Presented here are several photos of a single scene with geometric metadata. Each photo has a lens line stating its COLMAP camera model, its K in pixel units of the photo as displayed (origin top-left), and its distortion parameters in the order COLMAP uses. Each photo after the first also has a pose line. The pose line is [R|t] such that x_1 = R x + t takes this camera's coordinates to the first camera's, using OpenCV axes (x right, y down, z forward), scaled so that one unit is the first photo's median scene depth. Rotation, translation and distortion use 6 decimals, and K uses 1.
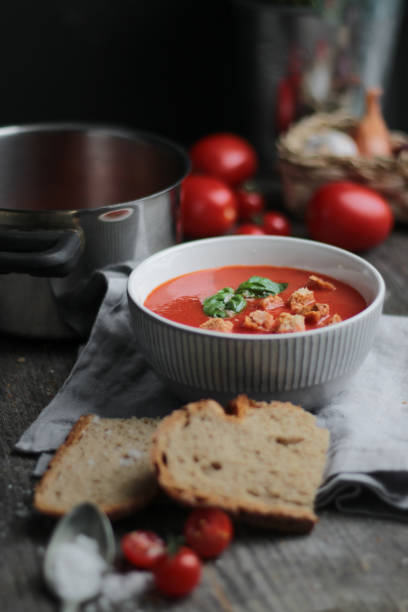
lens RADIAL K [[1538.6, 0, 205.0], [0, 1538.6, 316.2], [0, 0, 1]] dist [-0.078352, -0.305642]
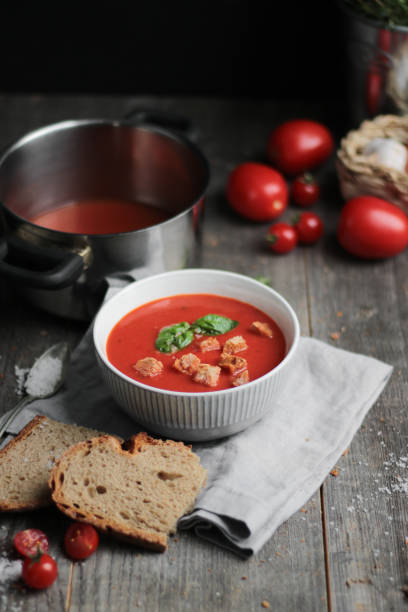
lens RADIAL K [[1538.6, 0, 205.0], [0, 1538.6, 316.2], [0, 0, 1]] dist [-0.078352, -0.305642]
pose [[0.951521, 0.184302, -0.246255, 0.362000], [-0.126566, 0.964291, 0.232646, -0.339061], [0.280338, -0.190200, 0.940869, -0.176018]]
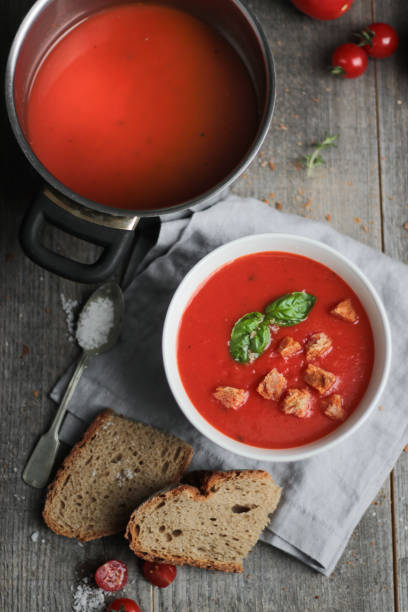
lens RADIAL K [[1482.3, 0, 204.0], [0, 1482.3, 306.0], [0, 0, 1]] dist [-0.141797, 0.485009]
pose [[0.961585, 0.273650, -0.021697, 0.003344], [-0.129730, 0.522670, 0.842607, -1.001598], [0.241920, -0.807423, 0.538092, 0.444371]]
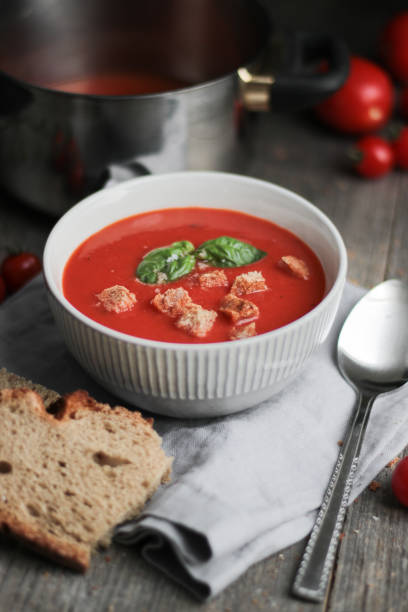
lens RADIAL K [[1538.6, 0, 205.0], [0, 1538.6, 316.2], [0, 0, 1]] dist [-0.078352, -0.305642]
pose [[0.879885, 0.301862, -0.366990, 0.376839], [-0.212393, 0.940698, 0.264530, -0.224764], [0.425079, -0.154810, 0.891819, 0.255860]]
